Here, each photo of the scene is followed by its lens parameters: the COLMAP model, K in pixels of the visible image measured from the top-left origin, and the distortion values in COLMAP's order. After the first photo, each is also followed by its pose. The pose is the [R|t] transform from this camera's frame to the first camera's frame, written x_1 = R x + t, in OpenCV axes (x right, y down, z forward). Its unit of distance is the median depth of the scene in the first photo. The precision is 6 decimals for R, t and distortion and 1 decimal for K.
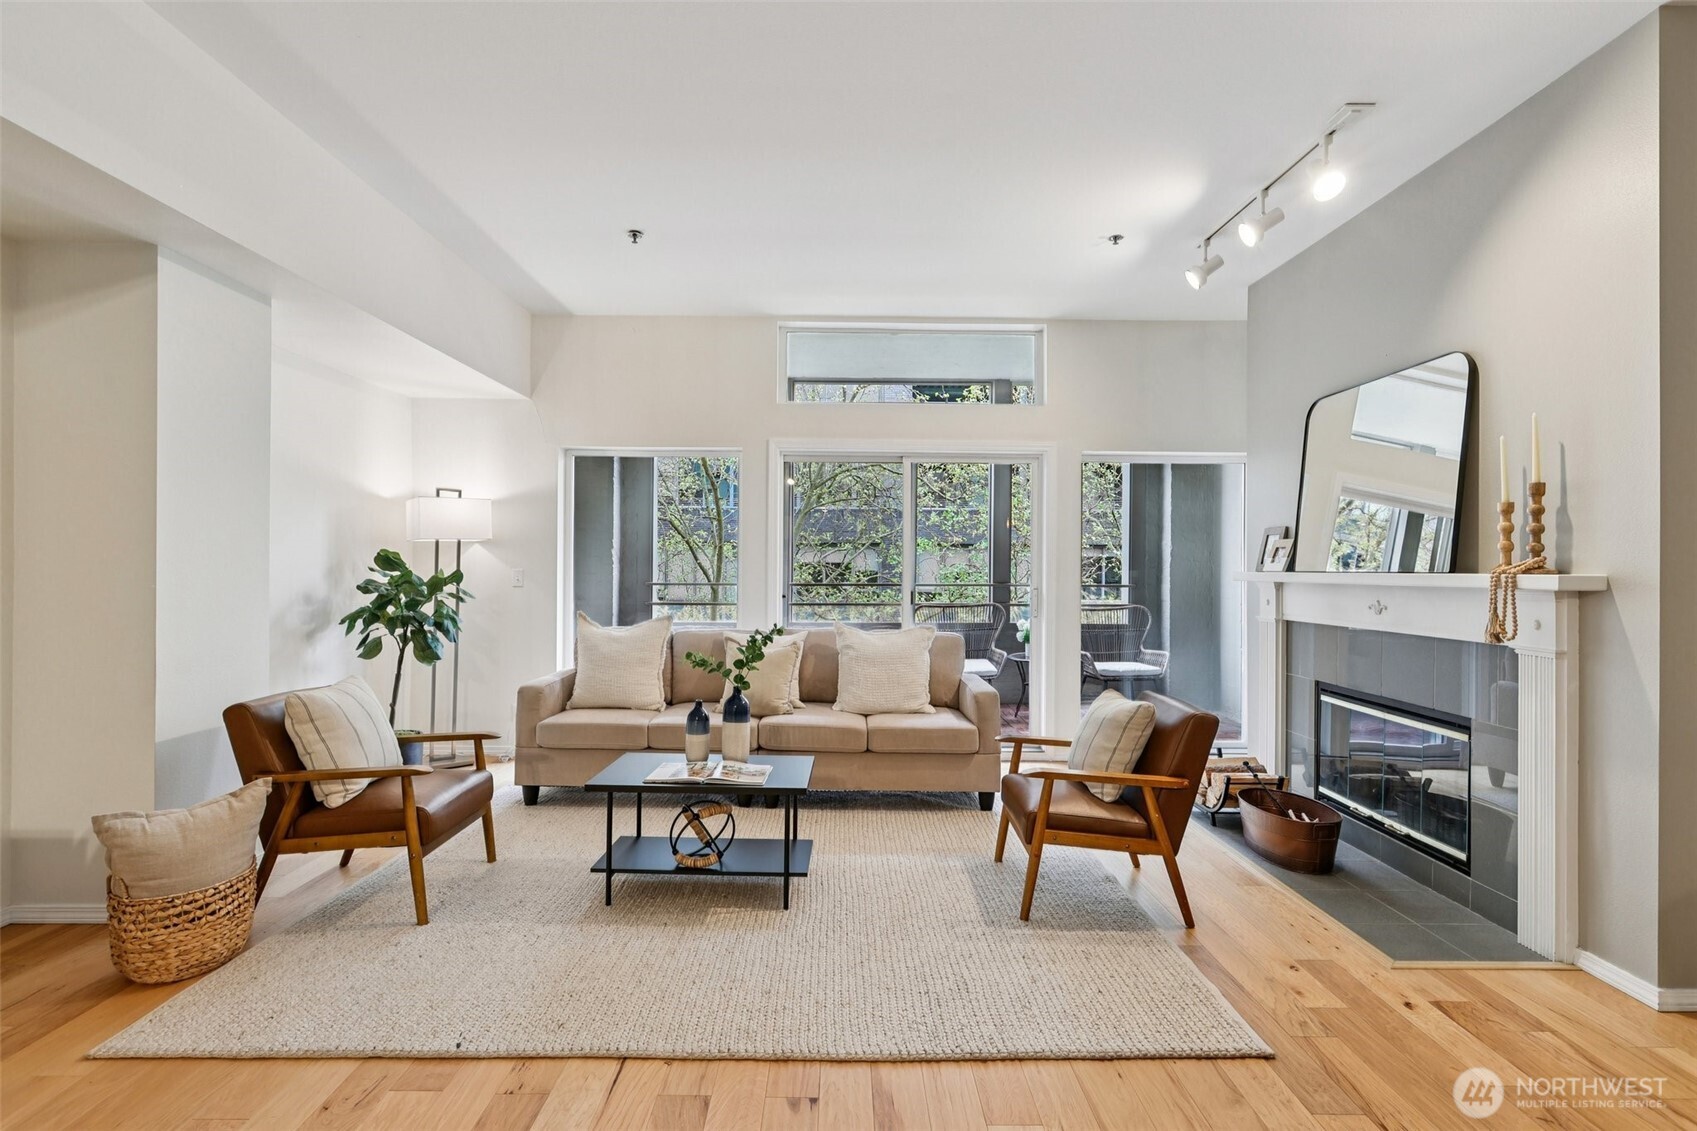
lens RADIAL K [[775.5, 0, 848.5], [0, 775.5, 565.5], [0, 0, 1]] dist [0.001936, 0.001223]
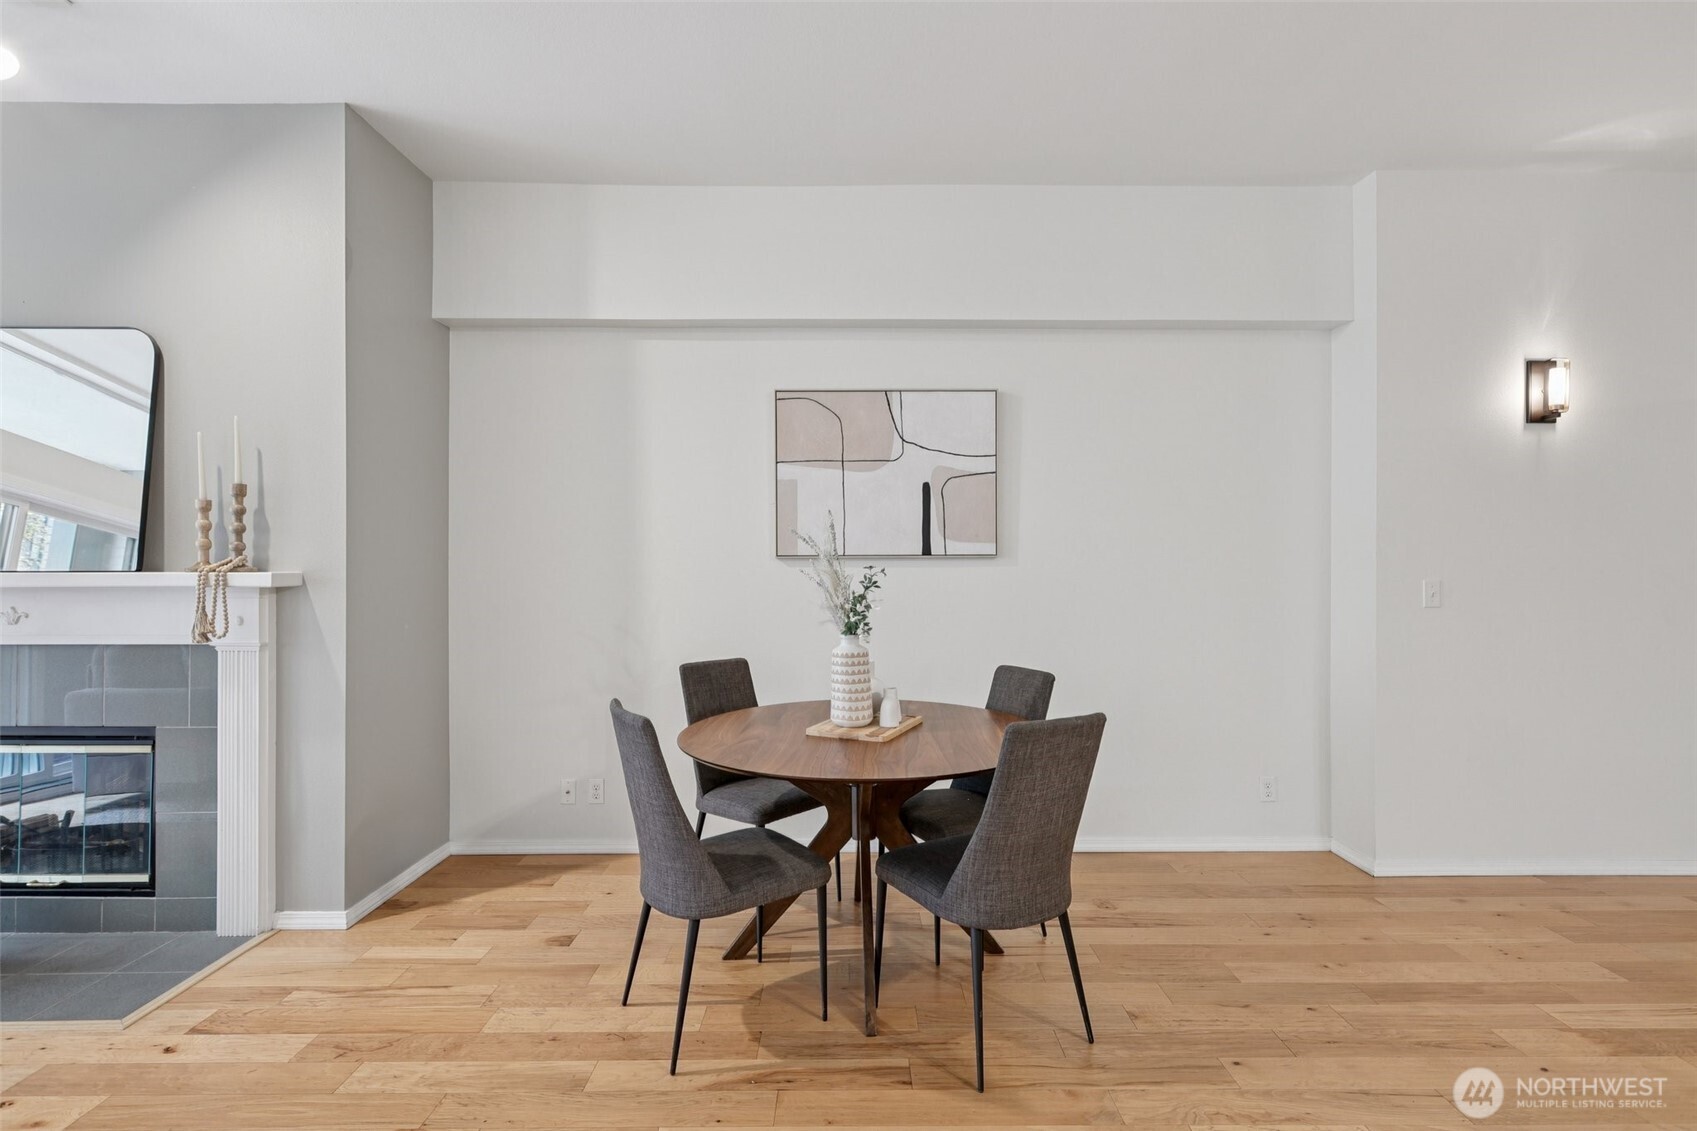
lens RADIAL K [[801.1, 0, 861.9], [0, 801.1, 563.7], [0, 0, 1]] dist [0.002492, -0.000852]
pose [[-0.000328, -0.001450, 0.999999, -0.163637], [-0.001809, 0.999997, 0.001449, -0.002640], [-0.999998, -0.001809, -0.000331, 0.149265]]
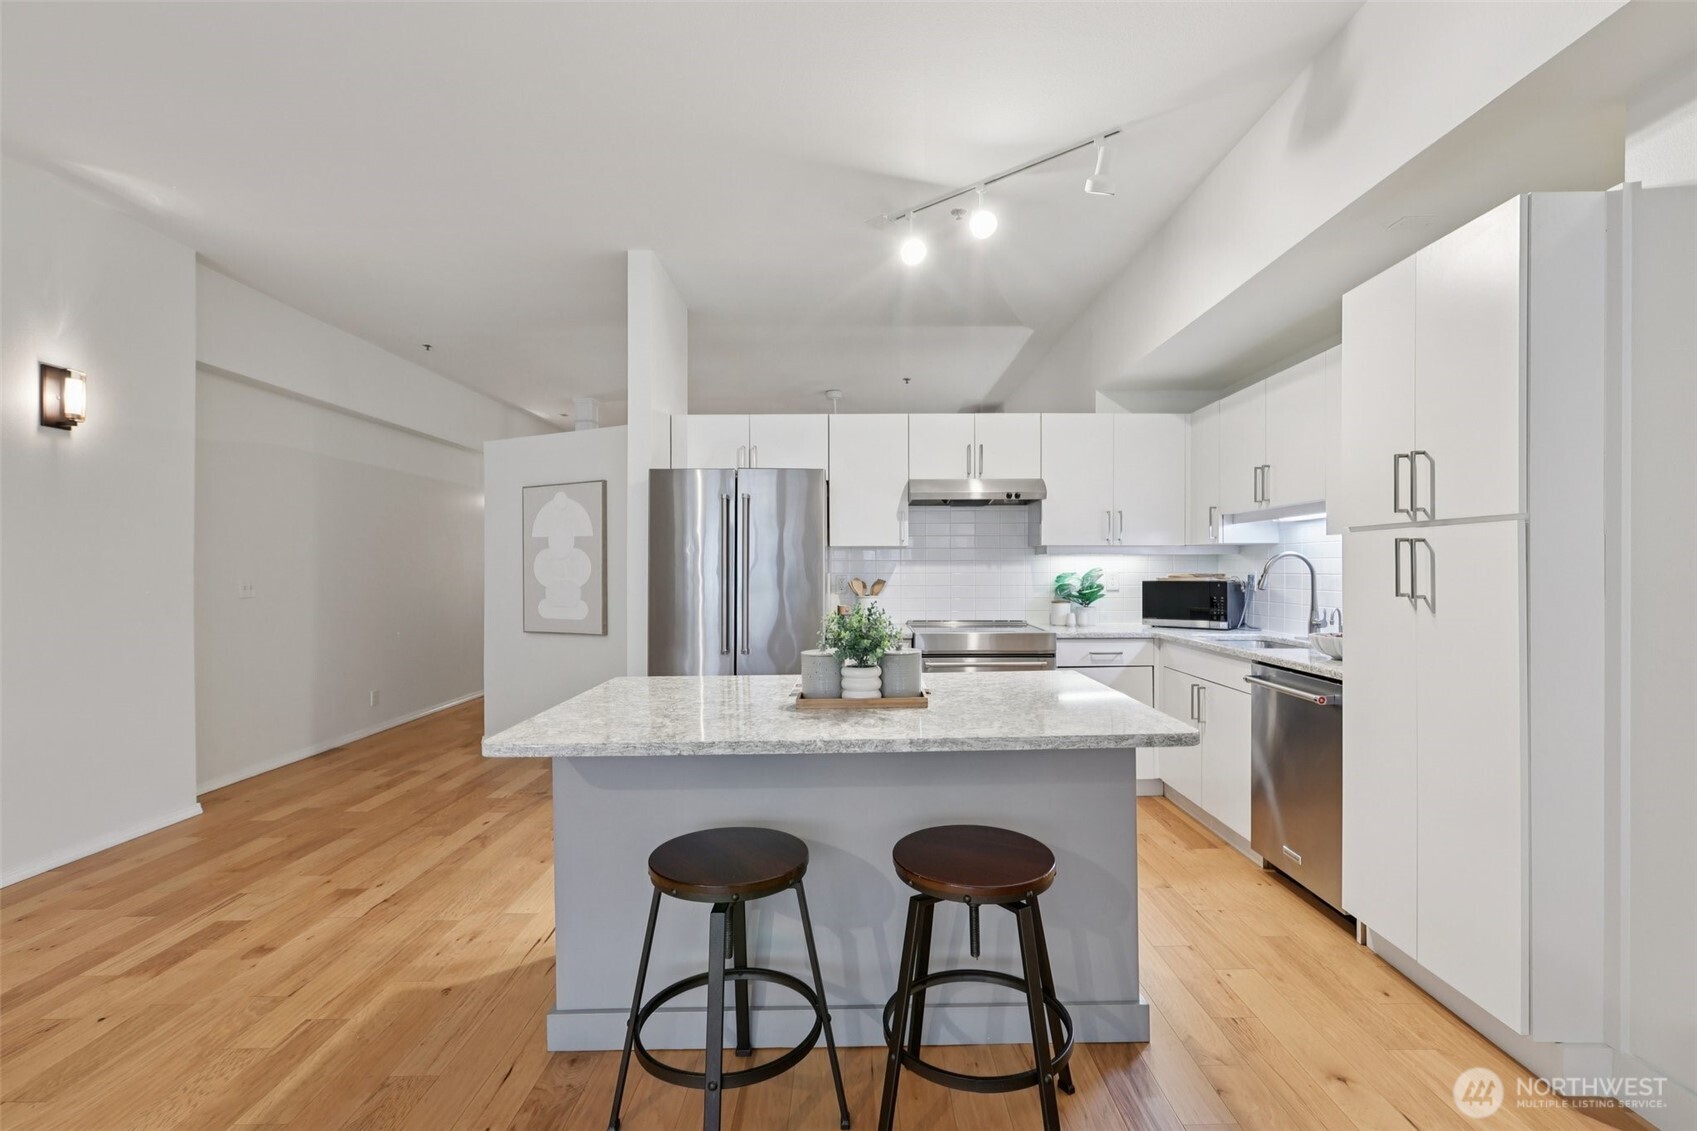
lens RADIAL K [[763.7, 0, 851.0], [0, 763.7, 569.0], [0, 0, 1]] dist [-0.000062, 0.000383]
pose [[-0.999911, -0.004438, 0.012592, -0.199723], [-0.004434, 0.999990, 0.000334, -0.002466], [-0.012594, 0.000278, -0.999921, 0.285788]]
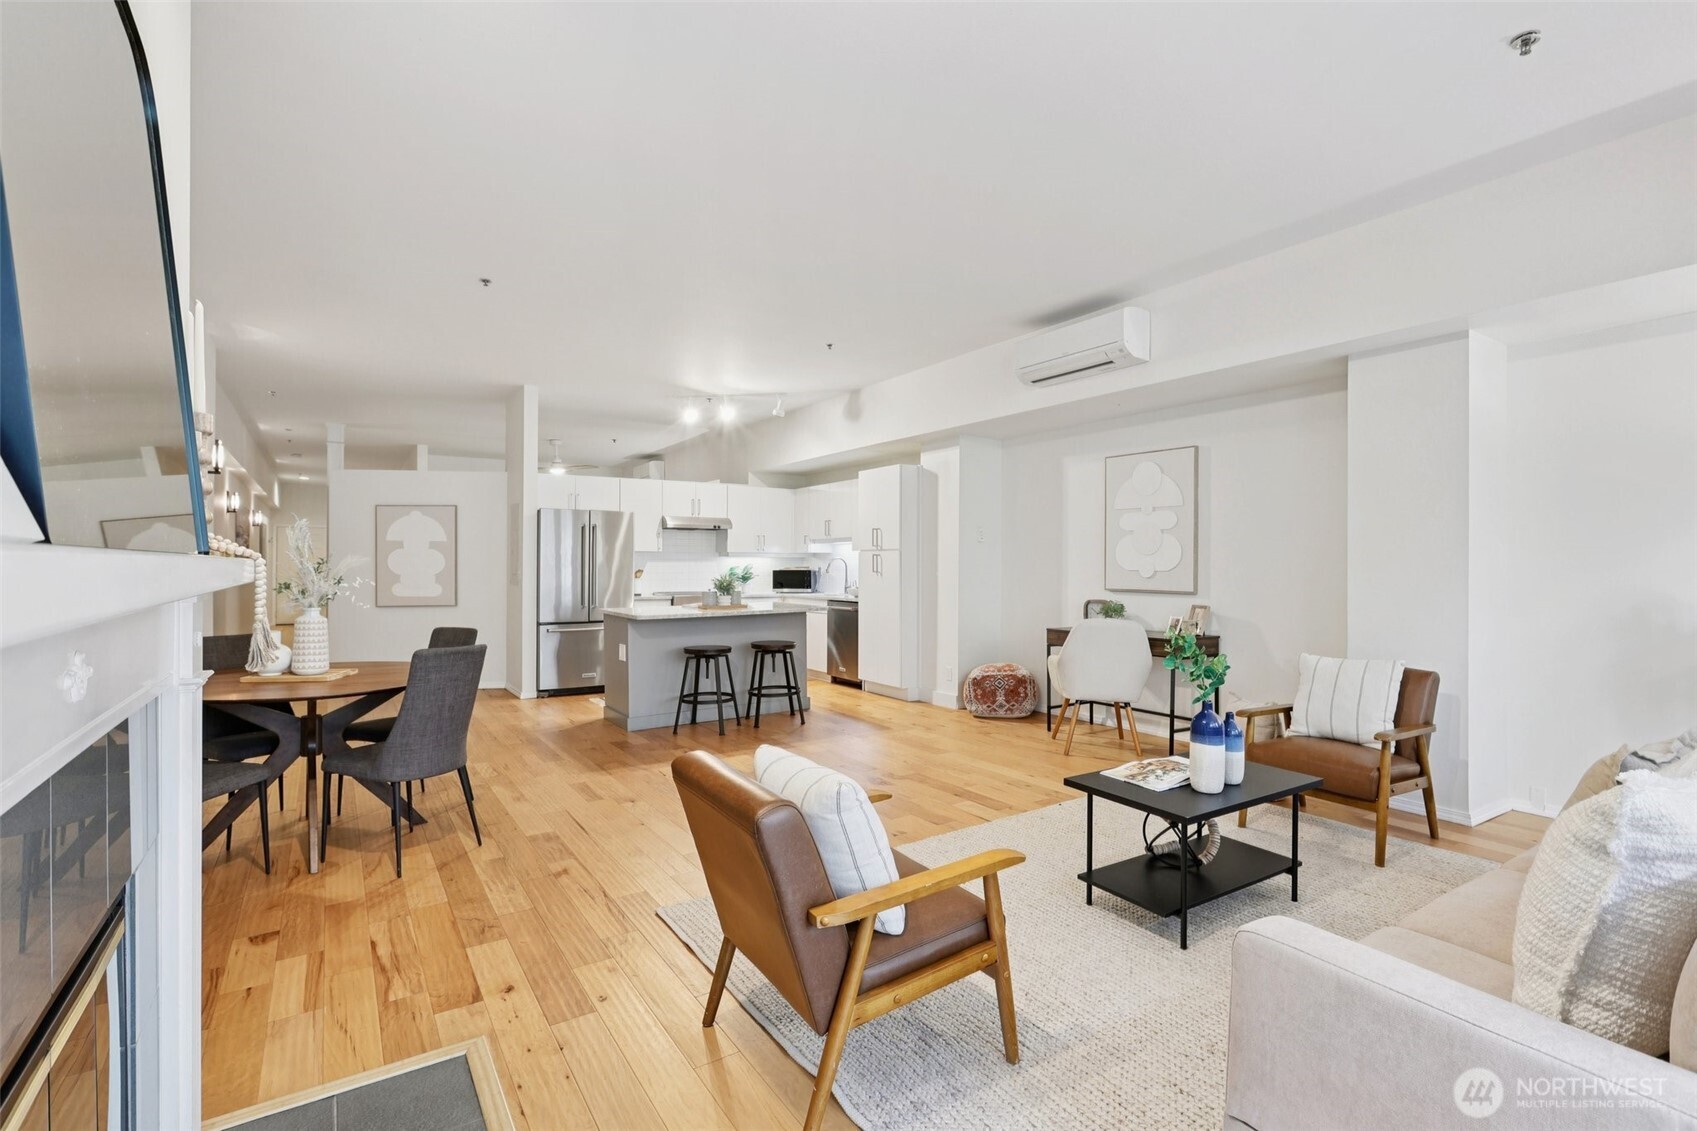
lens RADIAL K [[792.7, 0, 848.5], [0, 792.7, 565.5], [0, 0, 1]] dist [0.000602, -0.000084]
pose [[-0.843667, -0.008108, -0.536806, 0.695737], [-0.006867, 0.999967, -0.004312, 0.012270], [0.536823, 0.000048, -0.843695, 1.617285]]
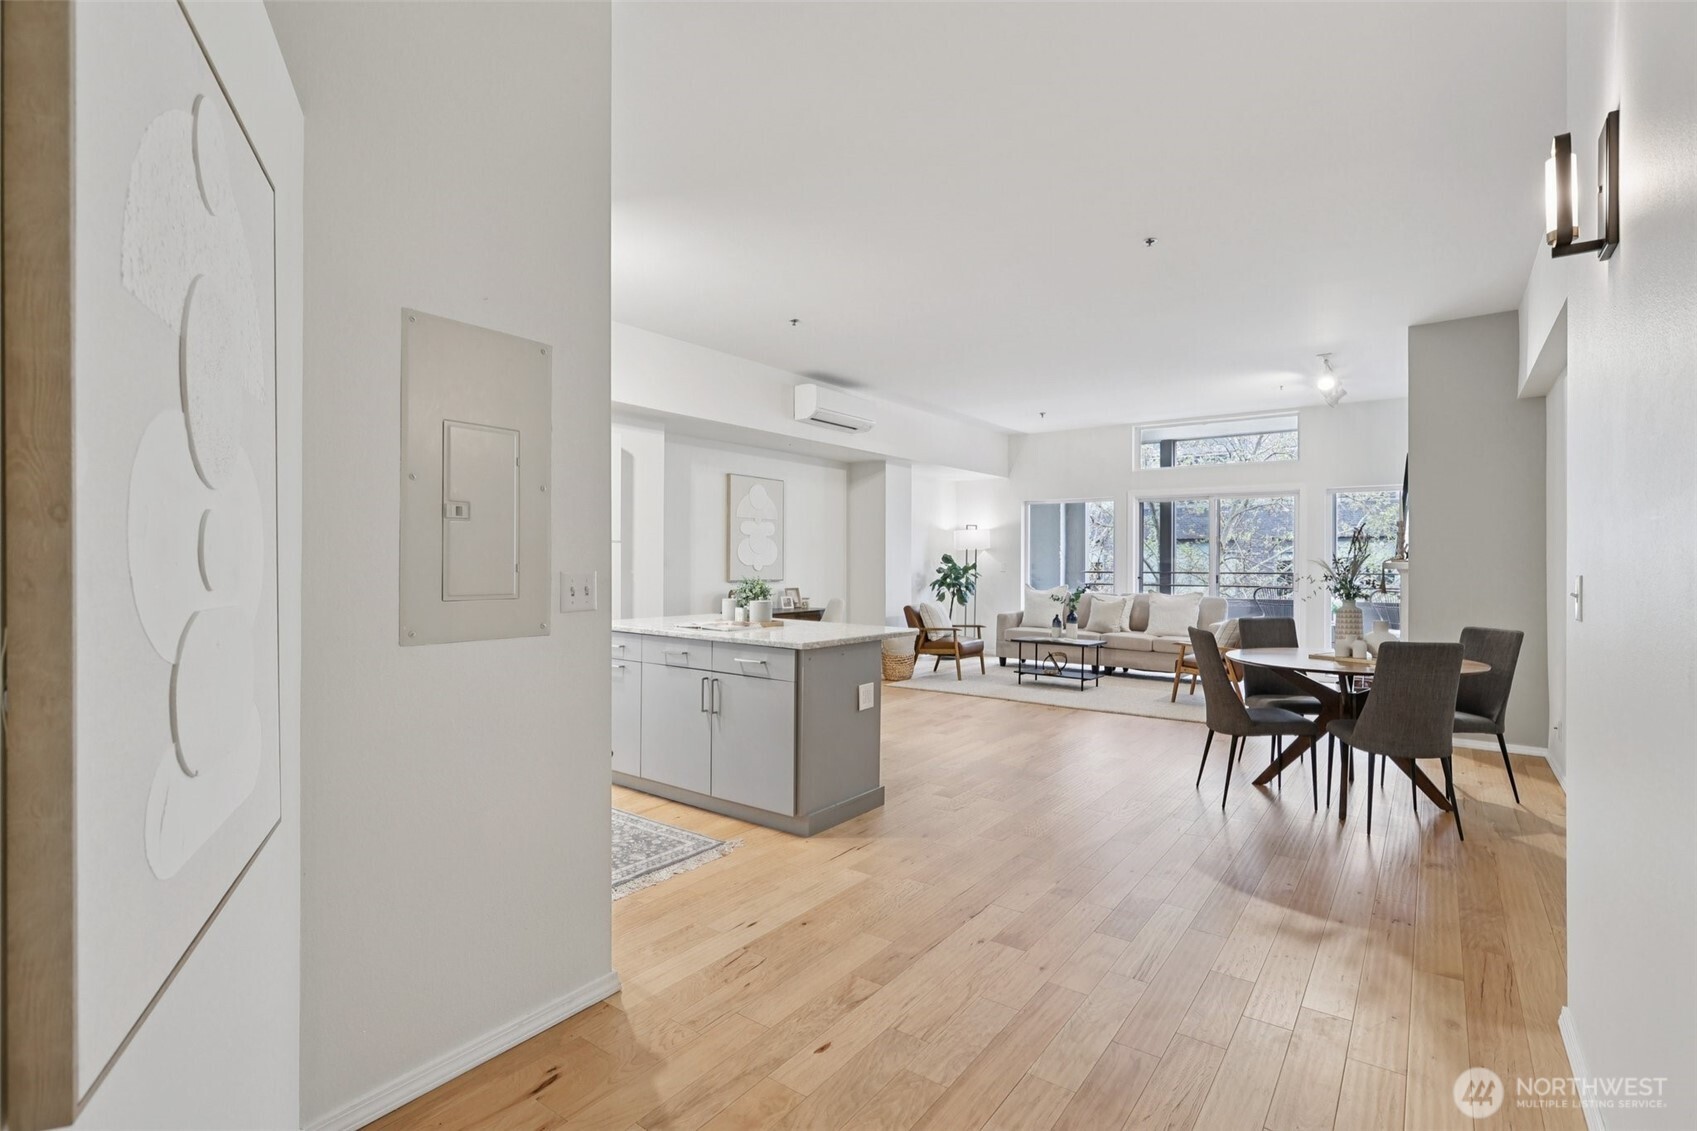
lens RADIAL K [[799.4, 0, 854.2], [0, 799.4, 545.7], [0, 0, 1]] dist [-0.000399, 0.000469]
pose [[0.801148, -0.016504, -0.598239, 0.878862], [0.004074, 0.999747, -0.022124, 0.007674], [0.598453, 0.015288, 0.801012, -1.547868]]
